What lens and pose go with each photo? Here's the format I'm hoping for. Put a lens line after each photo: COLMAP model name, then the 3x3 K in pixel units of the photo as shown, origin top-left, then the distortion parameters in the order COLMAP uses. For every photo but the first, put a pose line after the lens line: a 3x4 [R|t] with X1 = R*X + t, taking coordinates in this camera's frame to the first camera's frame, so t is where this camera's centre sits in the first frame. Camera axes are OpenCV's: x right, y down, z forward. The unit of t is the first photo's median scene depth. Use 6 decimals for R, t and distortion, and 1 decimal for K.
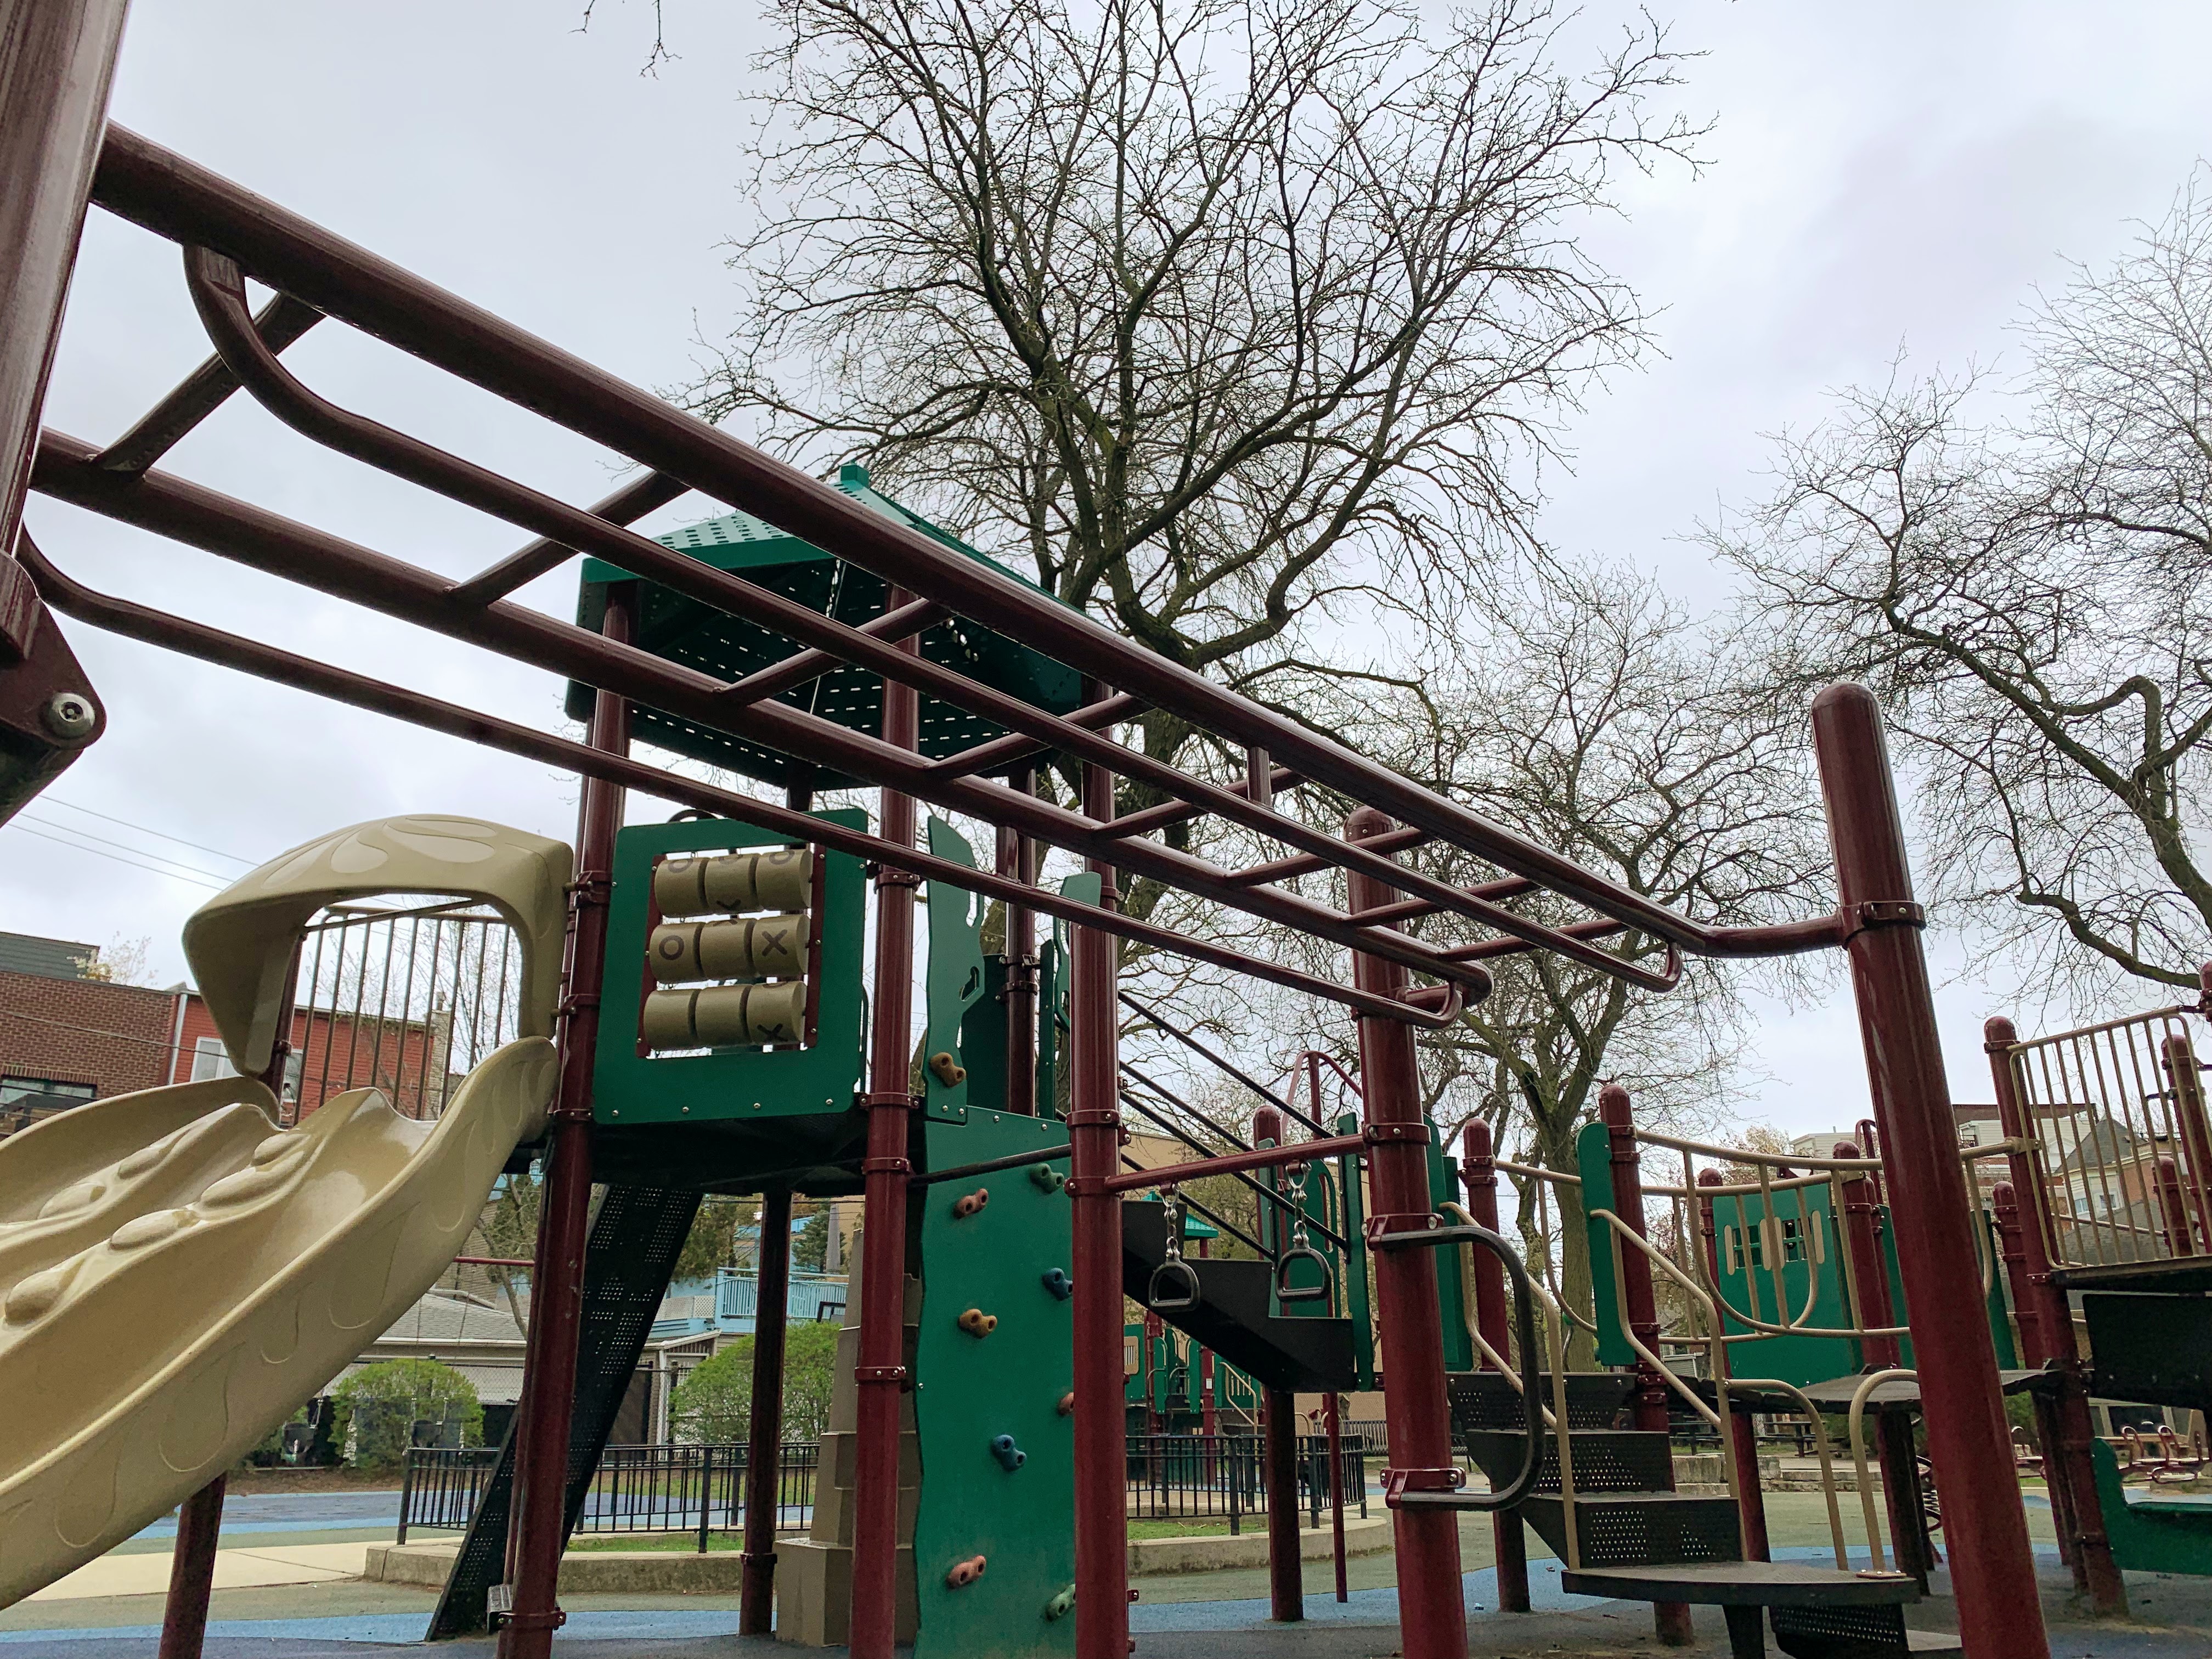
lens RADIAL K [[1675.2, 0, 1106.0], [0, 1675.2, 829.5], [0, 0, 1]] dist [0.022592, 0.005739]
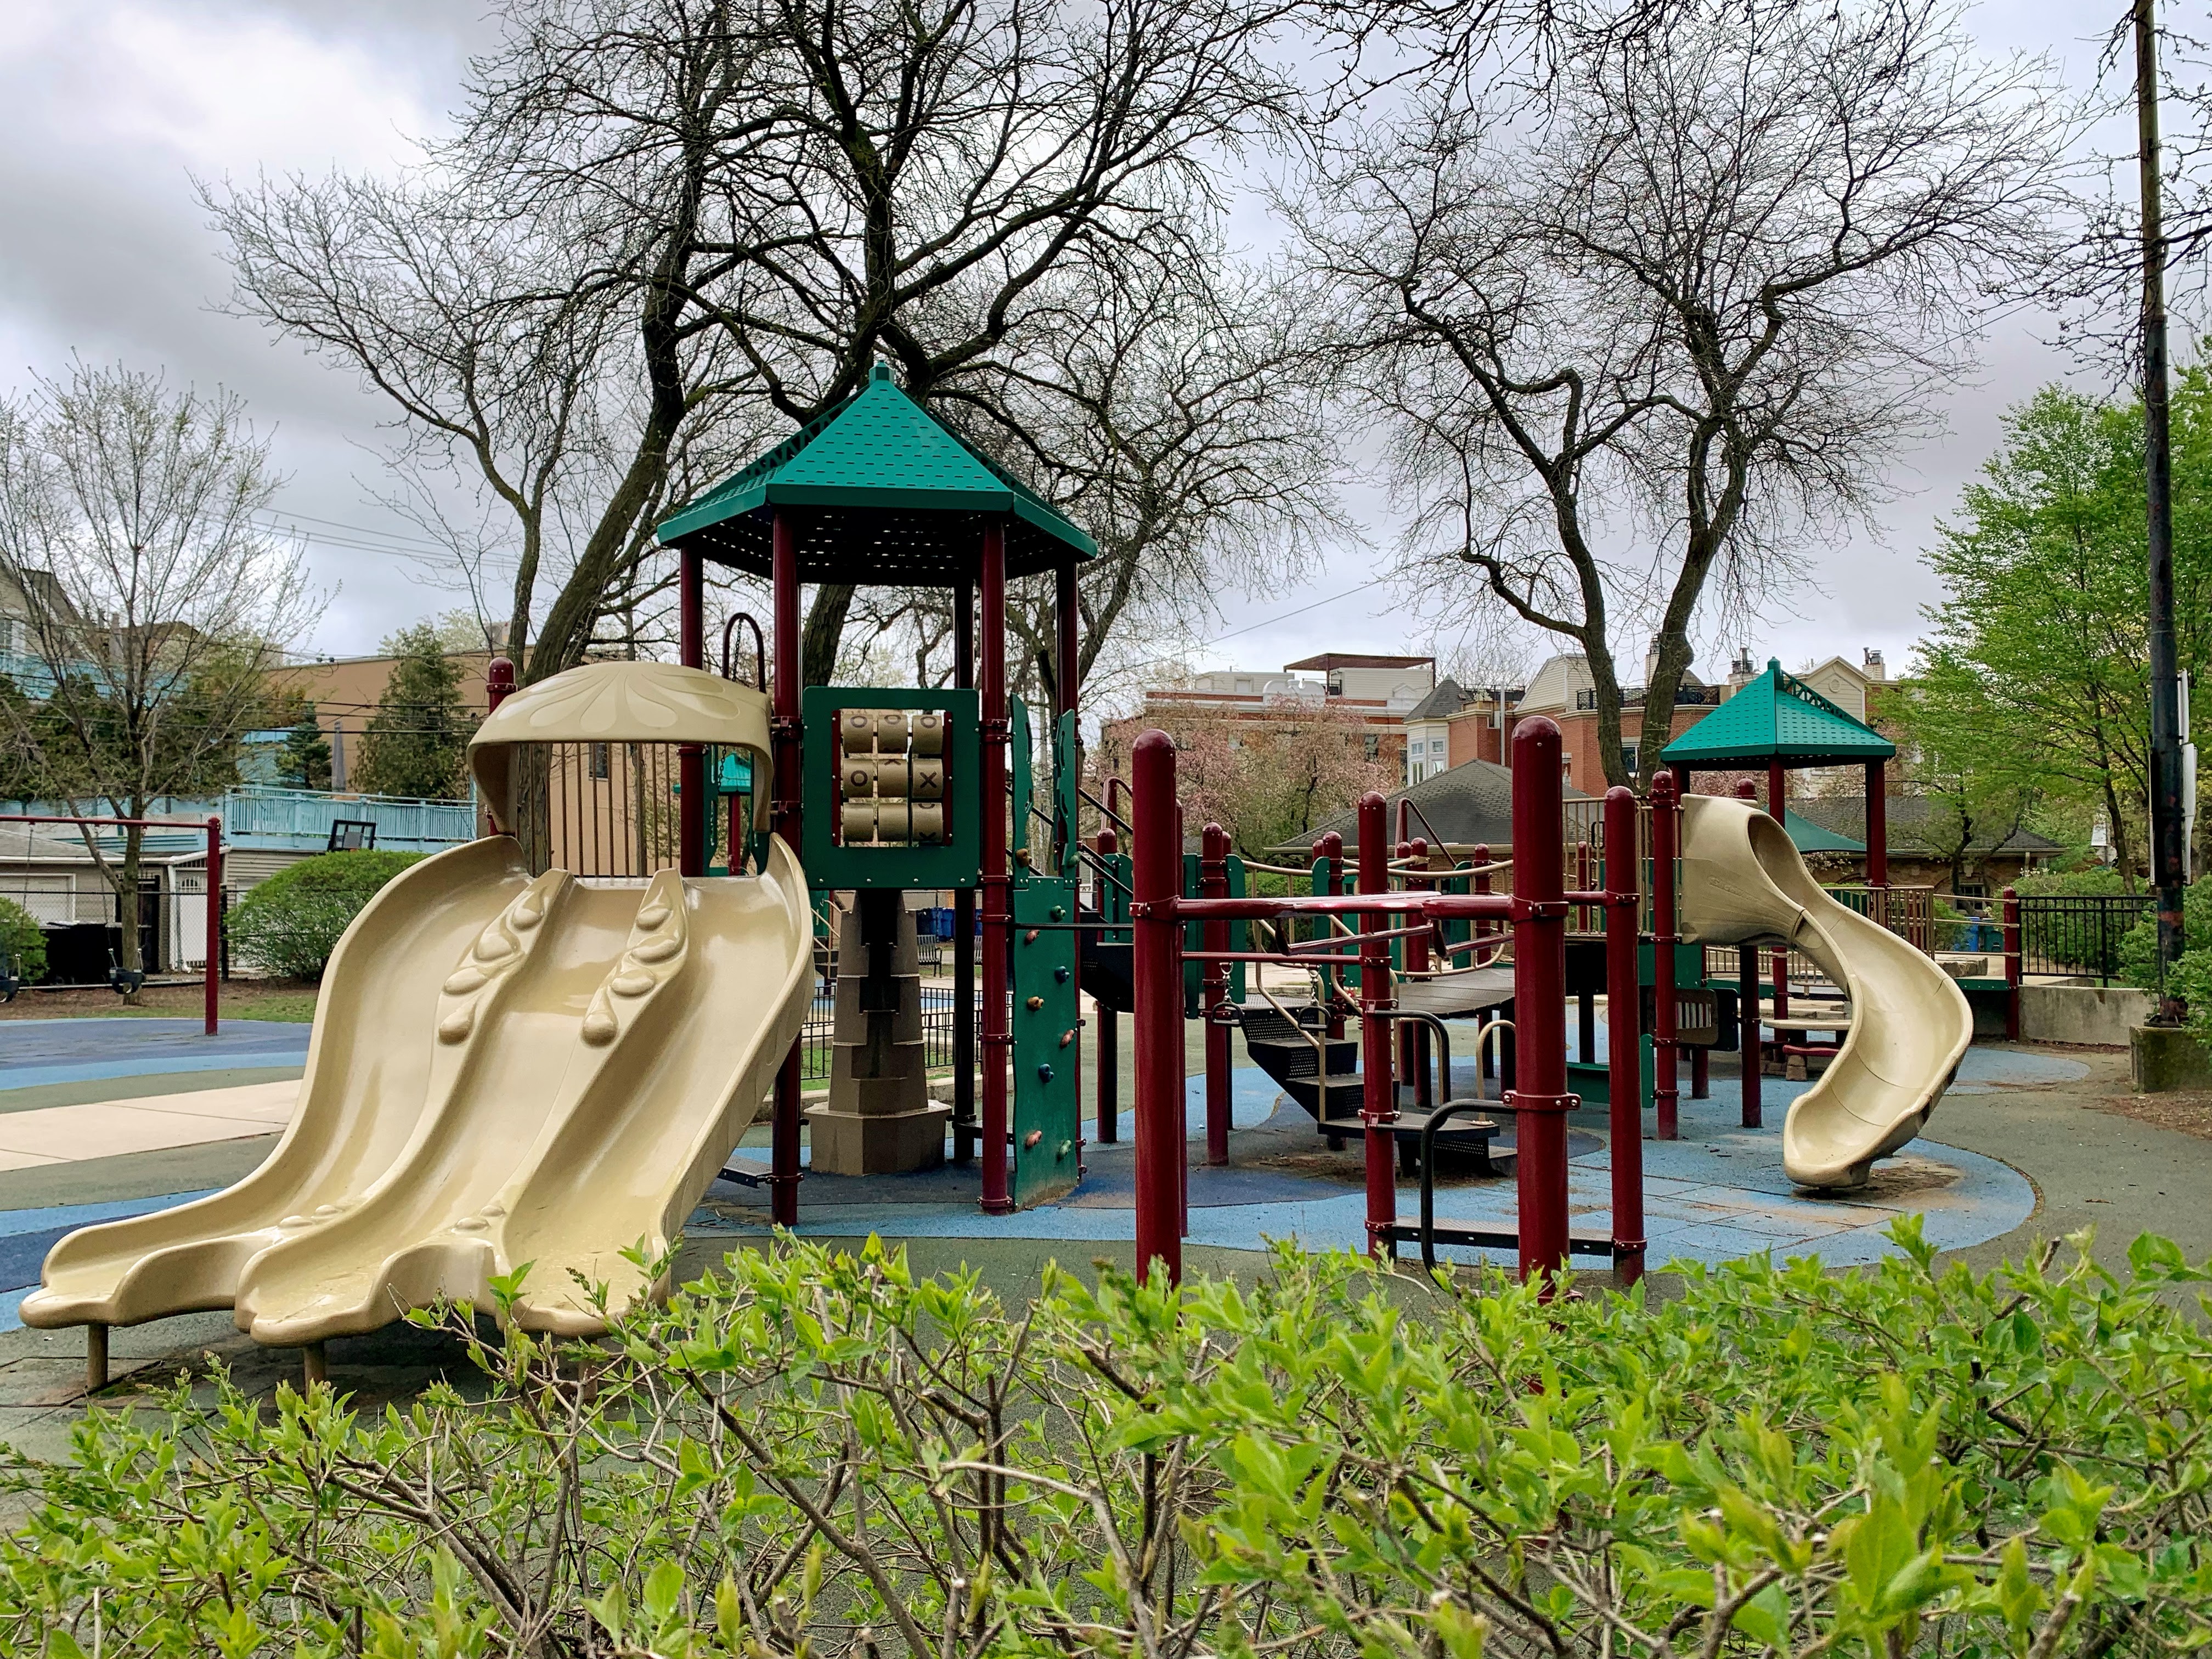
lens RADIAL K [[1693.2, 0, 1093.7], [0, 1693.2, 854.2], [0, 0, 1]] dist [0.039275, -0.041880]
pose [[0.941402, 0.012913, 0.337038, -0.132162], [-0.116727, 0.949992, 0.289639, -0.077350], [-0.316443, -0.312008, 0.895832, -0.109734]]
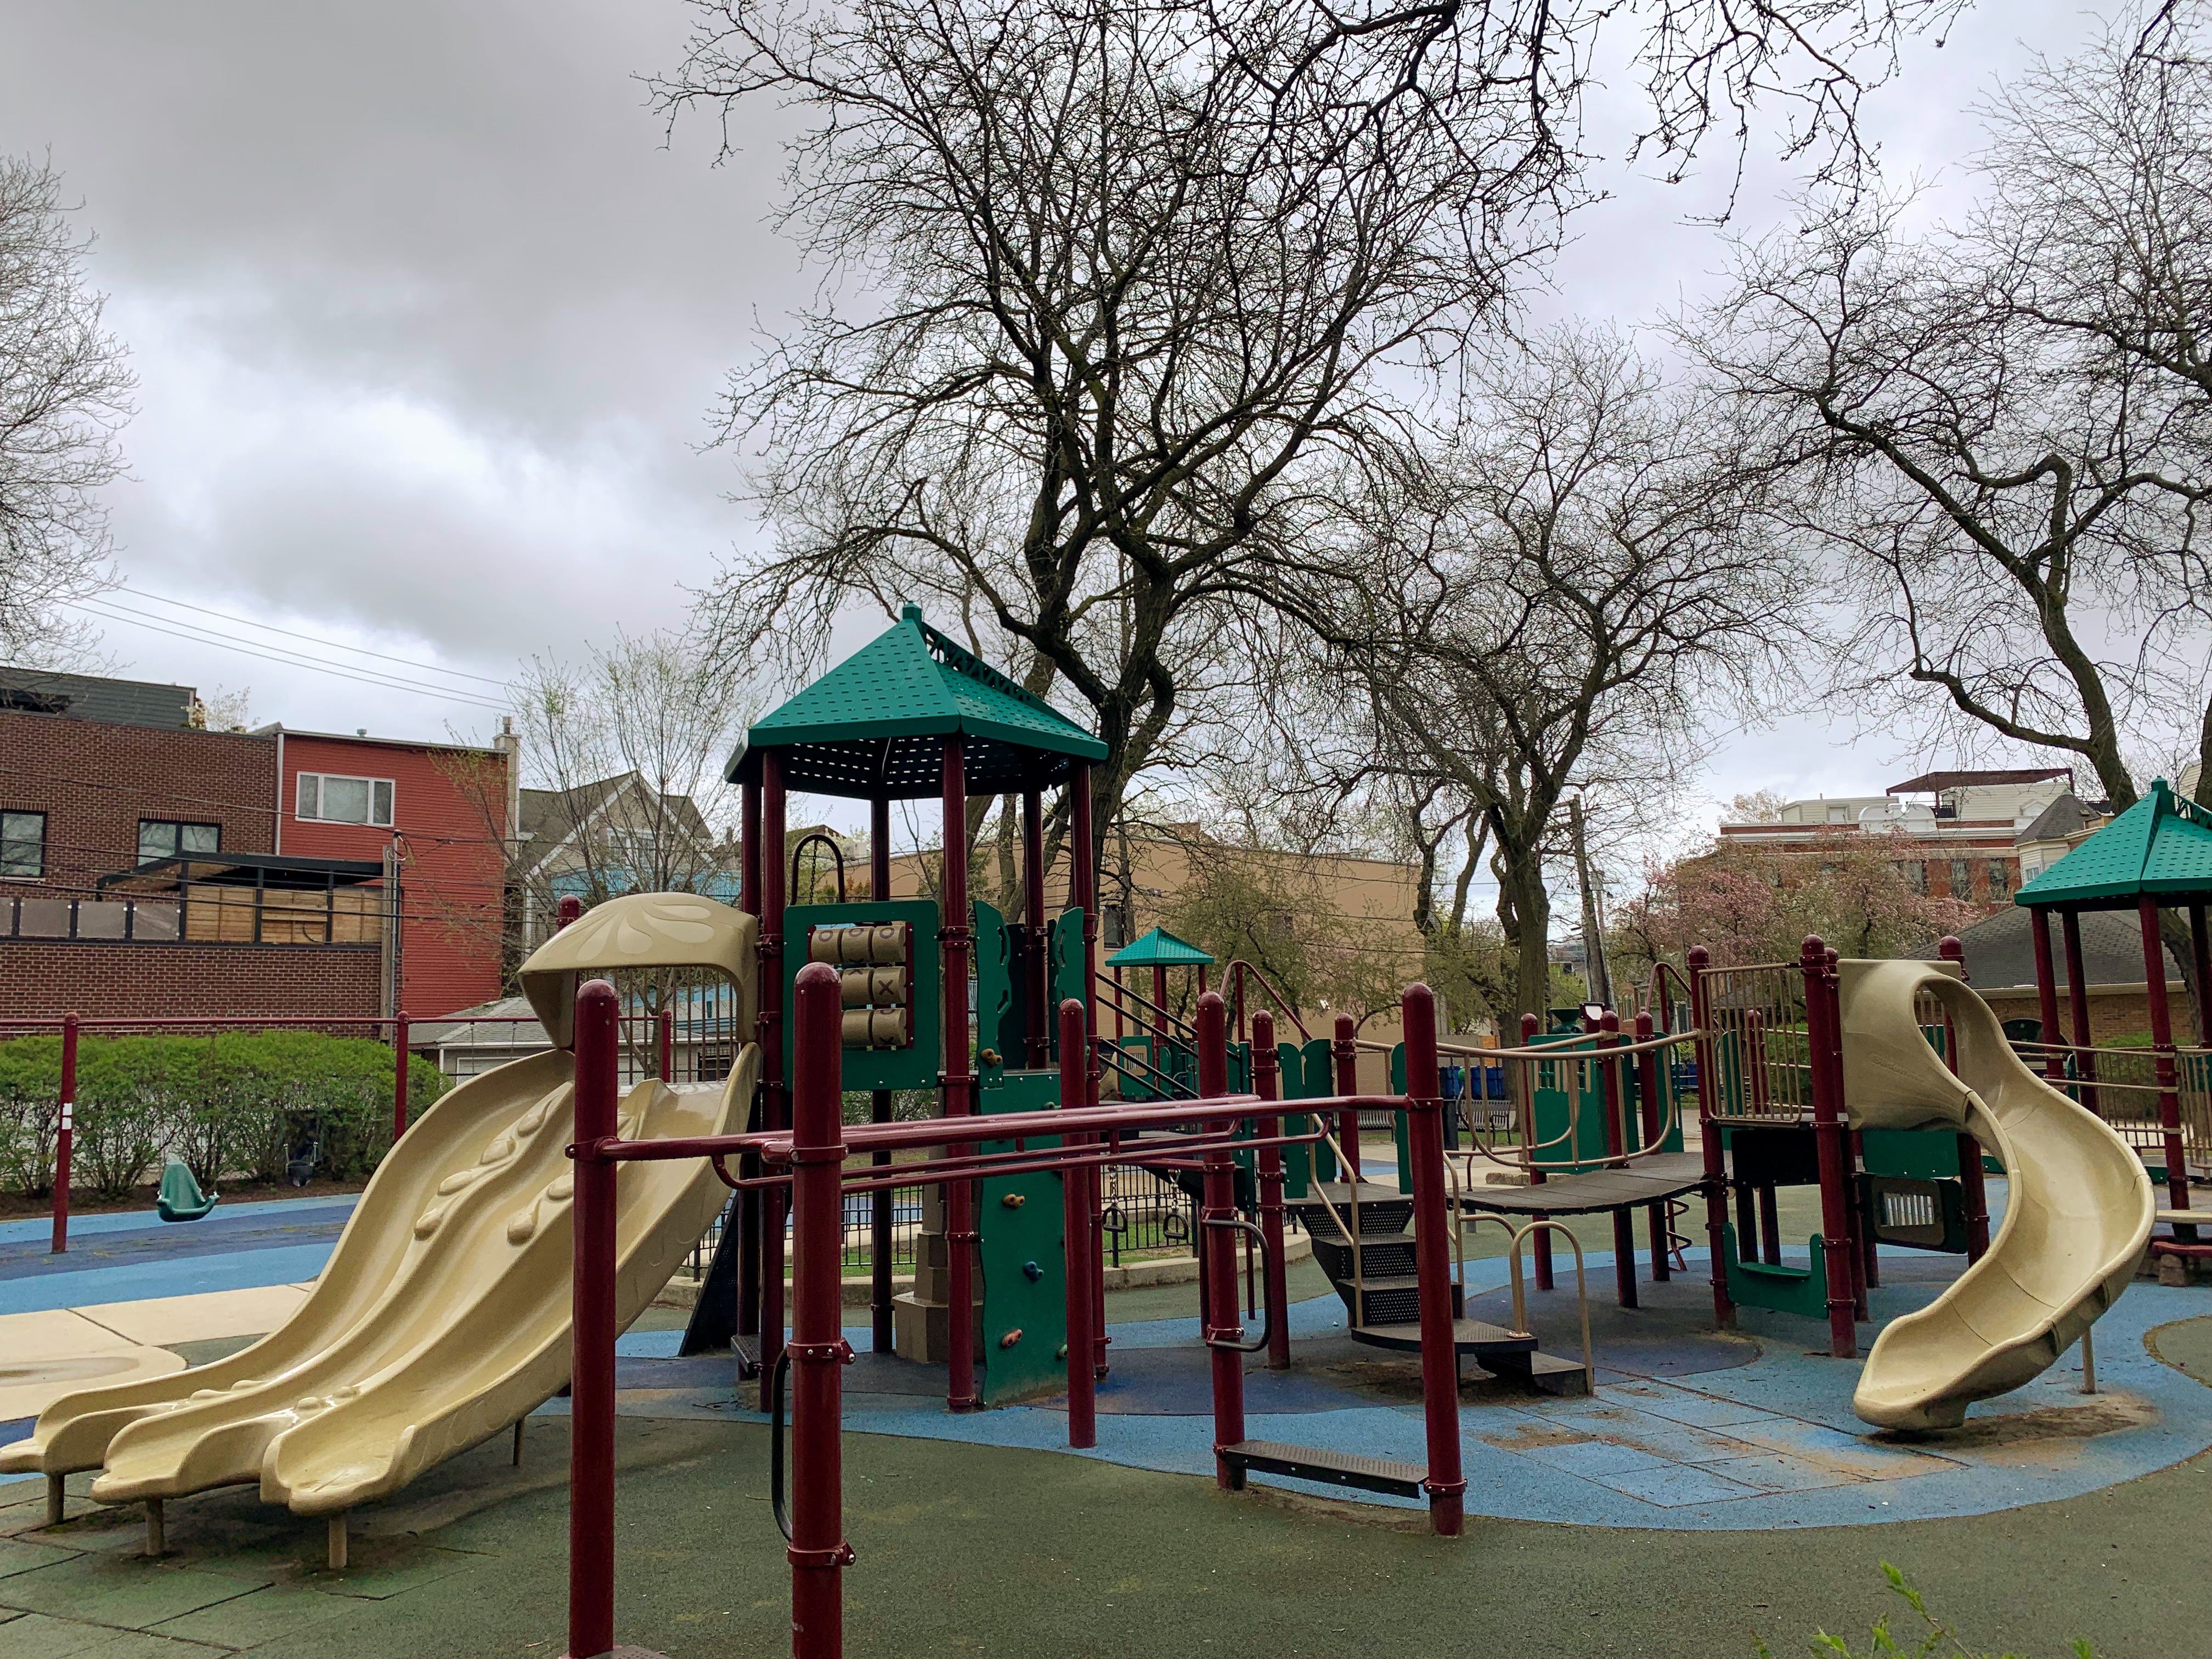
lens RADIAL K [[1681.2, 0, 1108.7], [0, 1681.2, 823.0], [0, 0, 1]] dist [0.041662, -0.034043]
pose [[0.999752, -0.016468, -0.015012, 0.012004], [0.019184, 0.978827, 0.203786, -0.097863], [0.011338, -0.204023, 0.978900, -0.138641]]
